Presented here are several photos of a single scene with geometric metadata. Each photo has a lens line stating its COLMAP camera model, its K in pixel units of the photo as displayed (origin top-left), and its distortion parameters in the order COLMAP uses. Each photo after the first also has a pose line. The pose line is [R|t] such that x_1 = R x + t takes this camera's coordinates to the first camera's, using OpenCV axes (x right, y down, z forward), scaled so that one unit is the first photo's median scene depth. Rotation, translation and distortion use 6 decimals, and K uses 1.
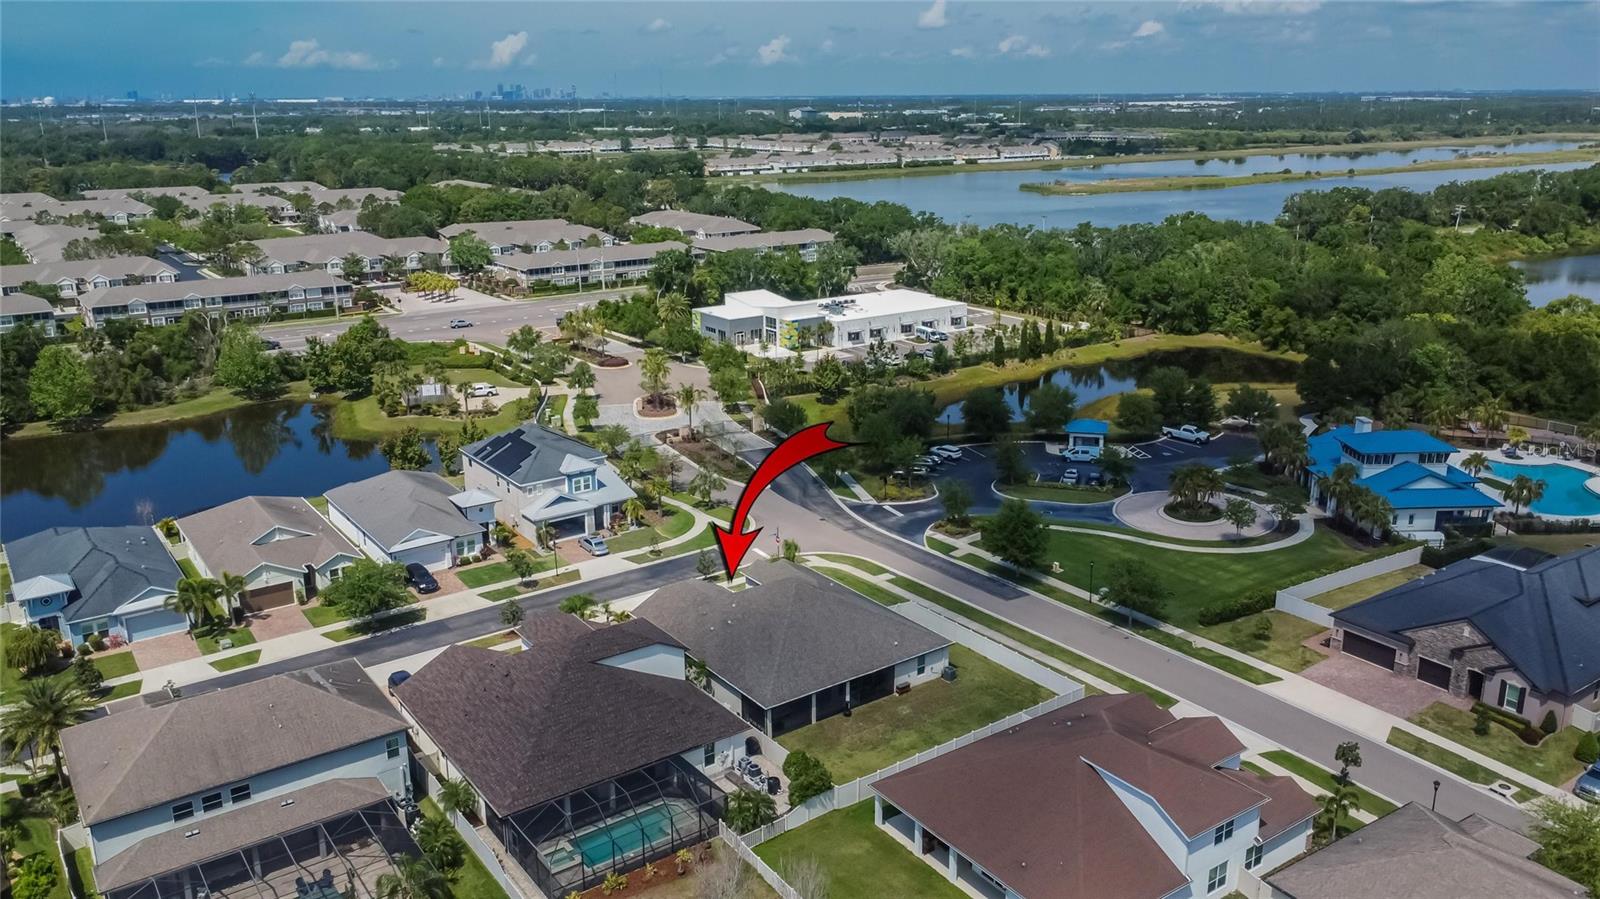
lens RADIAL K [[1218.9, 0, 810.3], [0, 1218.9, 449.9], [0, 0, 1]] dist [0.018380, -0.003023]
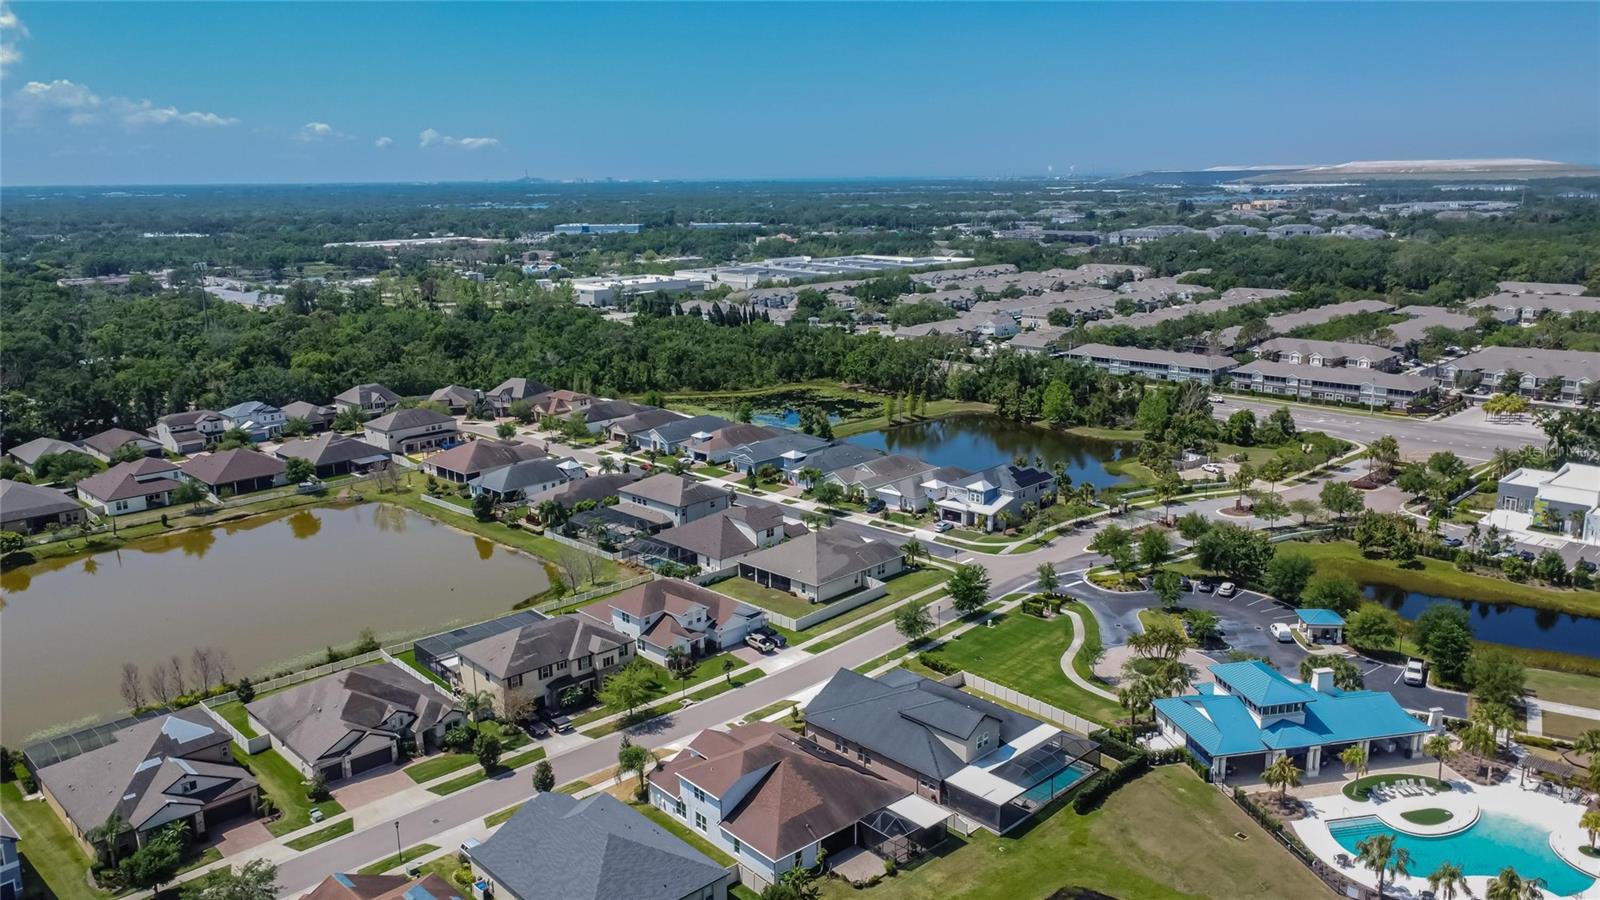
lens RADIAL K [[1188.9, 0, 800.5], [0, 1188.9, 450.4], [0, 0, 1]] dist [0.011205, 0.004507]
pose [[0.150957, 0.226004, -0.962359, 1.250202], [-0.262448, 0.947741, 0.181403, -0.250183], [0.953065, 0.225185, 0.202383, 0.380667]]
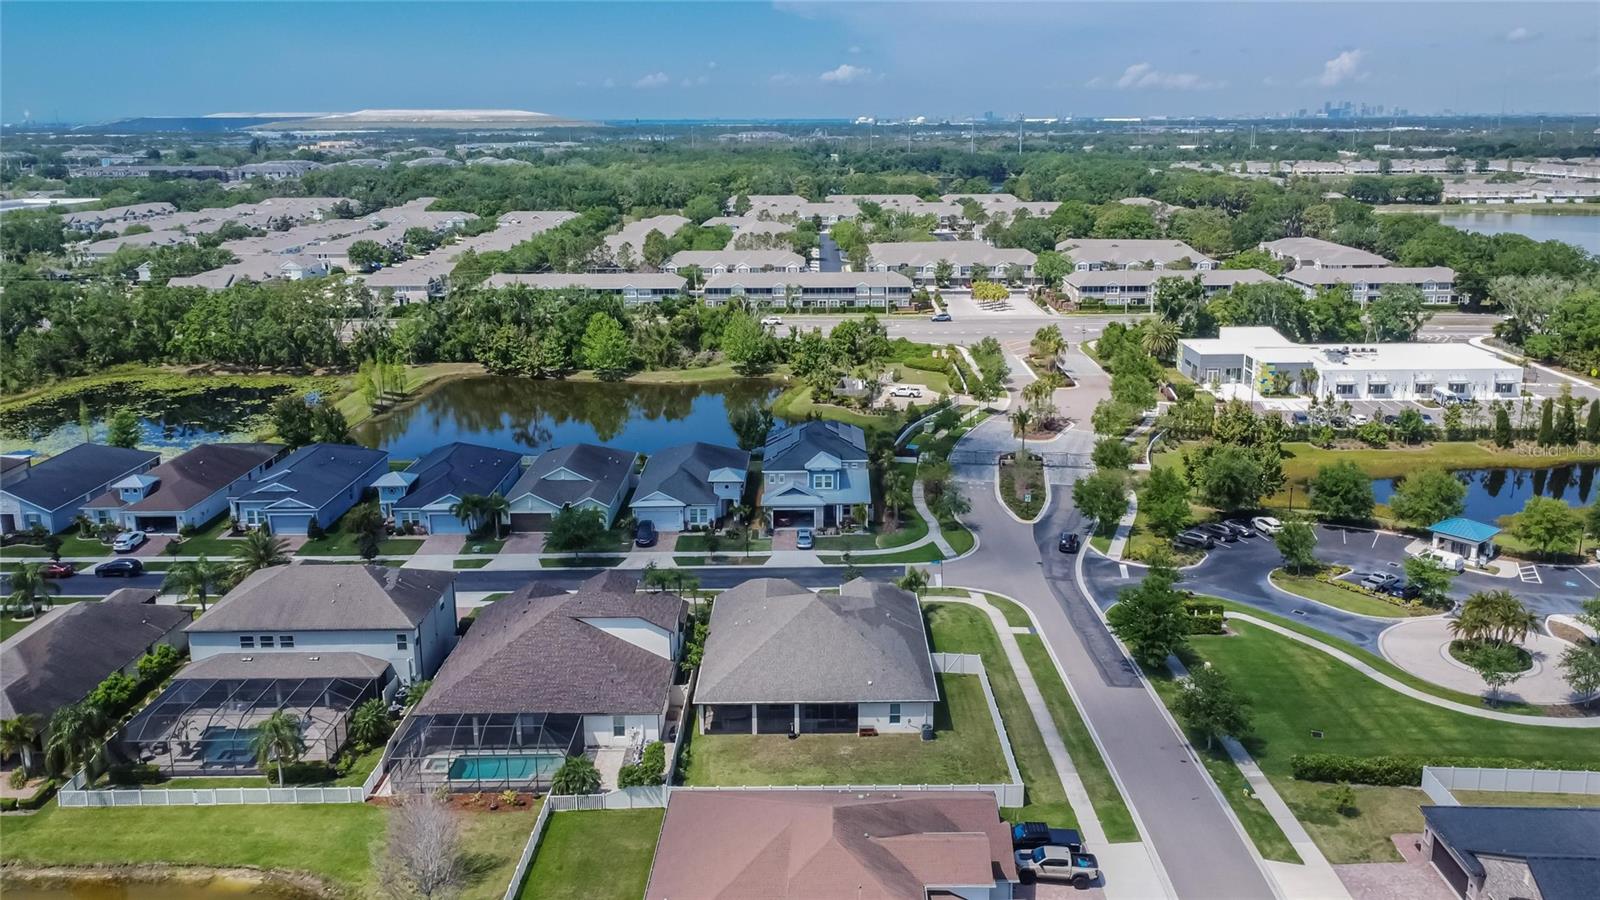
lens RADIAL K [[1225.6, 0, 817.7], [0, 1225.6, 404.3], [0, 0, 1]] dist [0.010066, 0.003897]
pose [[0.809053, 0.134711, -0.572089, 0.375812], [-0.162870, 0.986646, 0.001995, -0.036134], [0.564718, 0.091562, 0.820189, 0.106745]]
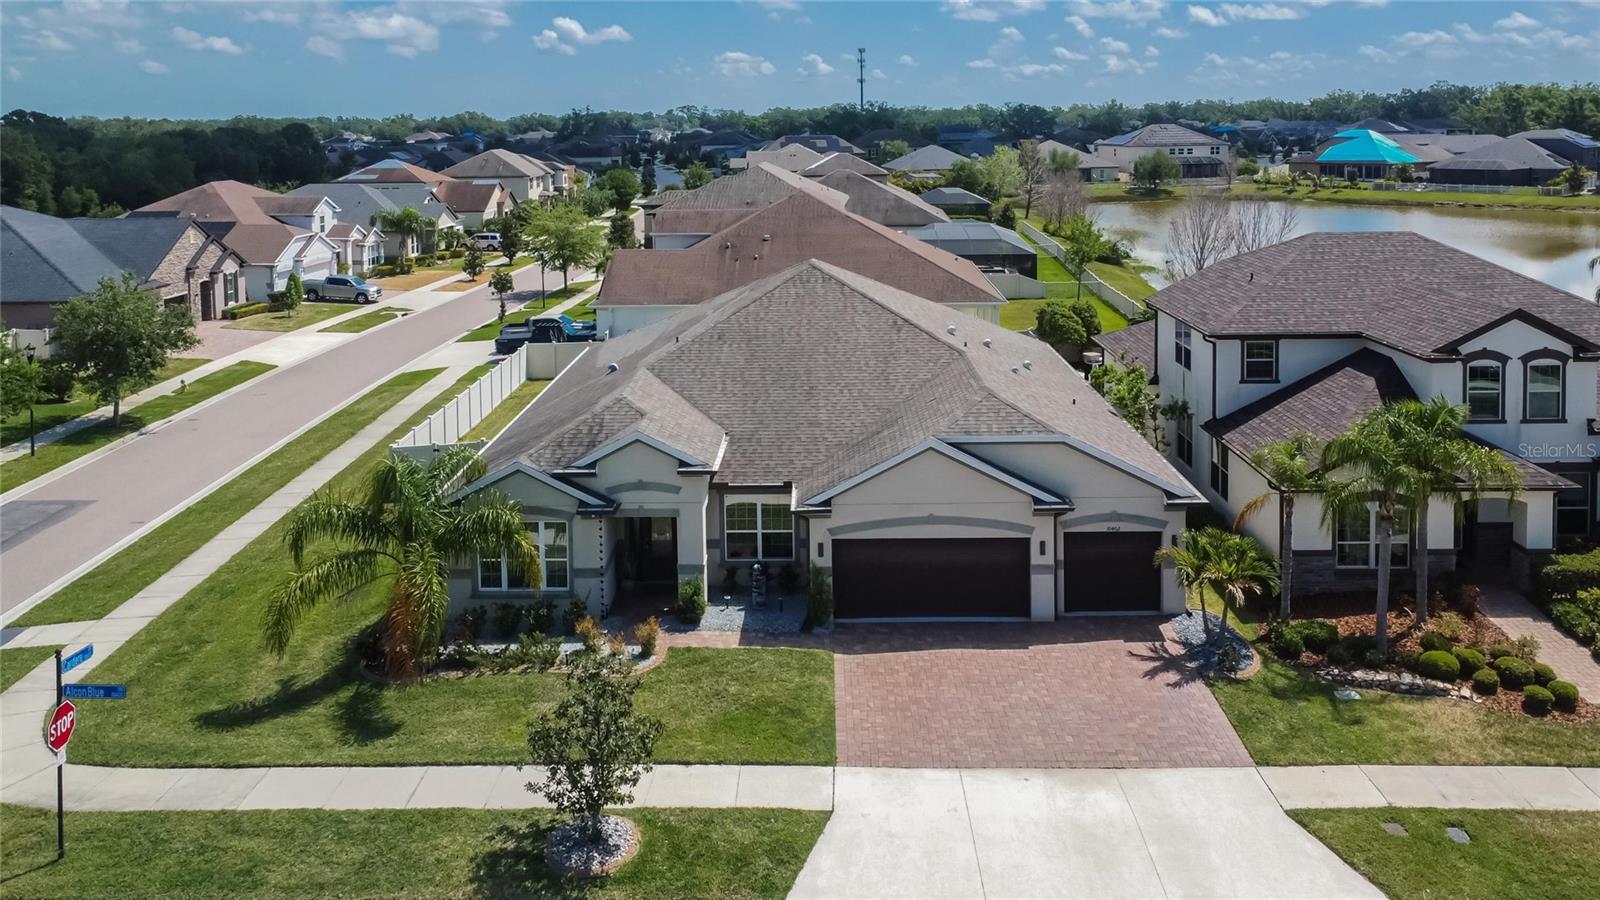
lens RADIAL K [[1236.0, 0, 785.5], [0, 1236.0, 232.0], [0, 0, 1]] dist [0.014090, -0.007325]
pose [[-0.789646, -0.041056, 0.612187, -0.174068], [0.188590, 0.933217, 0.305844, -0.018321], [-0.583860, 0.356961, -0.729168, 0.892285]]
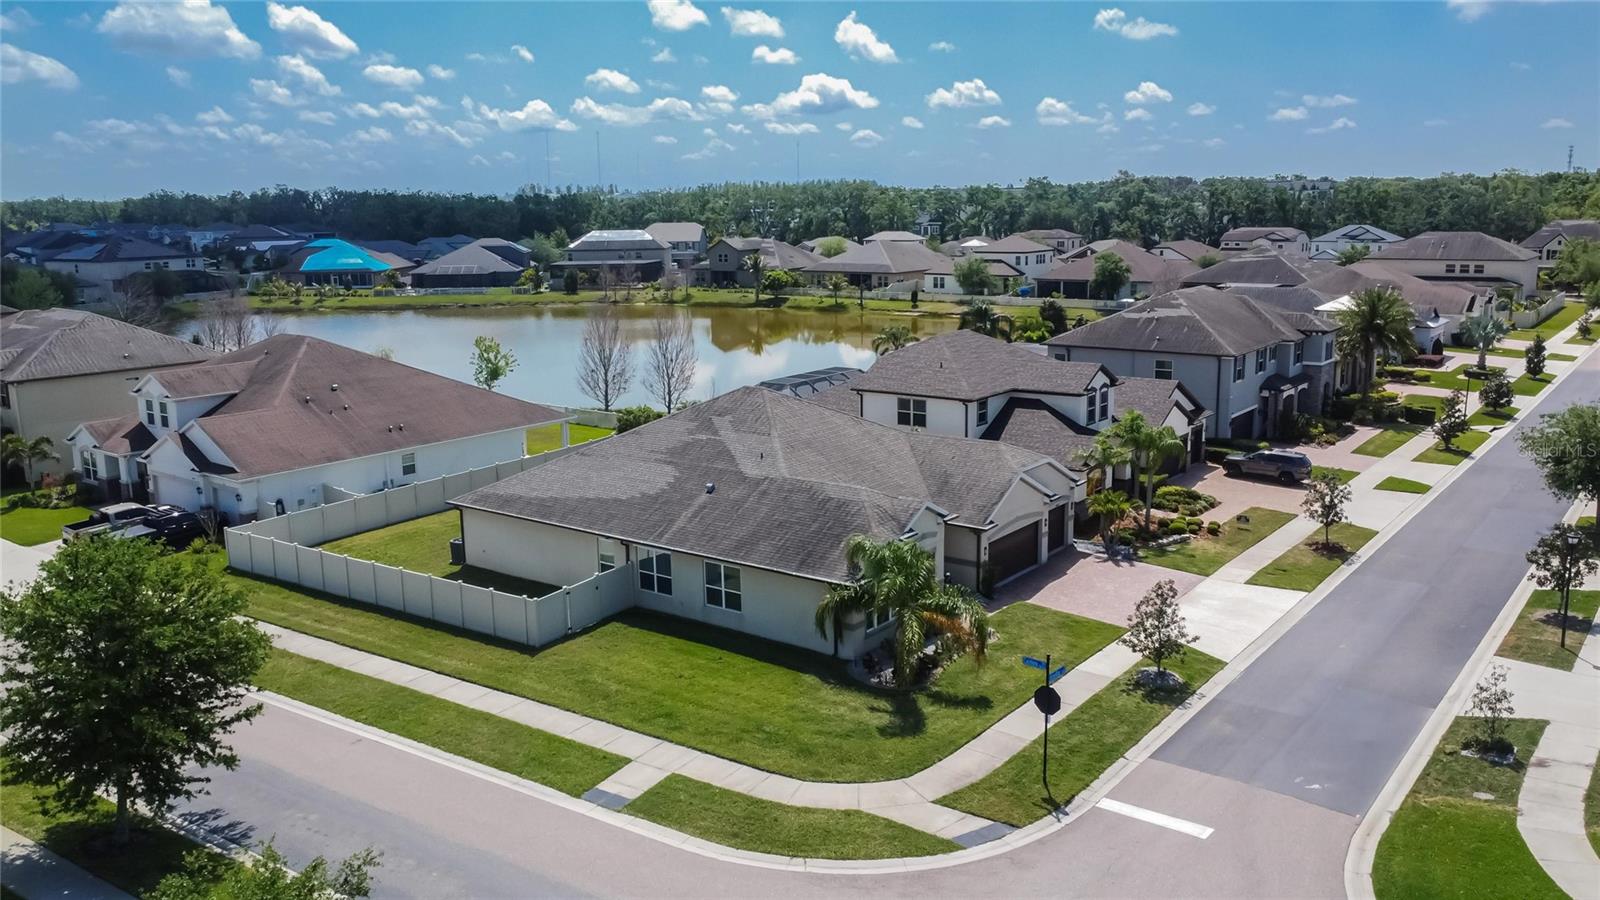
lens RADIAL K [[1277.9, 0, 799.9], [0, 1277.9, 450.6], [0, 0, 1]] dist [0.009848, 0.004081]
pose [[-0.958086, 0.072959, -0.277034, 0.084739], [-0.063560, 0.888791, 0.453883, -0.084122], [0.279340, 0.452467, -0.846902, 1.025493]]
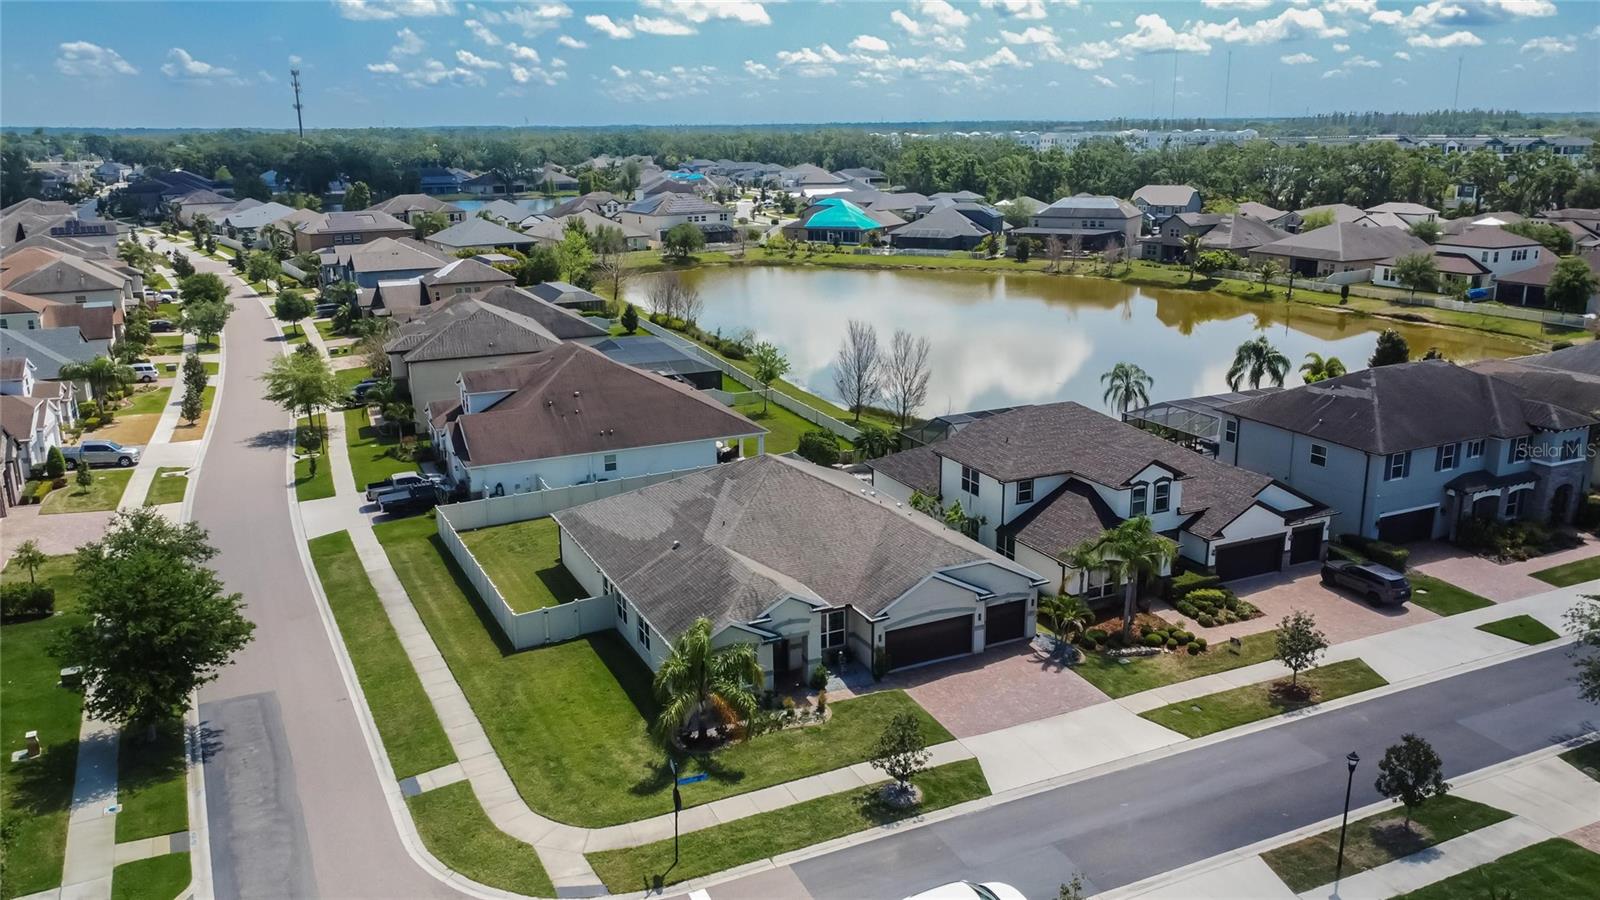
lens RADIAL K [[1215.2, 0, 793.6], [0, 1215.2, 449.2], [0, 0, 1]] dist [0.013955, -0.000021]
pose [[-0.981010, -0.037311, 0.190335, -0.099369], [0.067218, 0.855107, 0.514075, -0.148781], [-0.181937, 0.517107, -0.836361, 1.045201]]
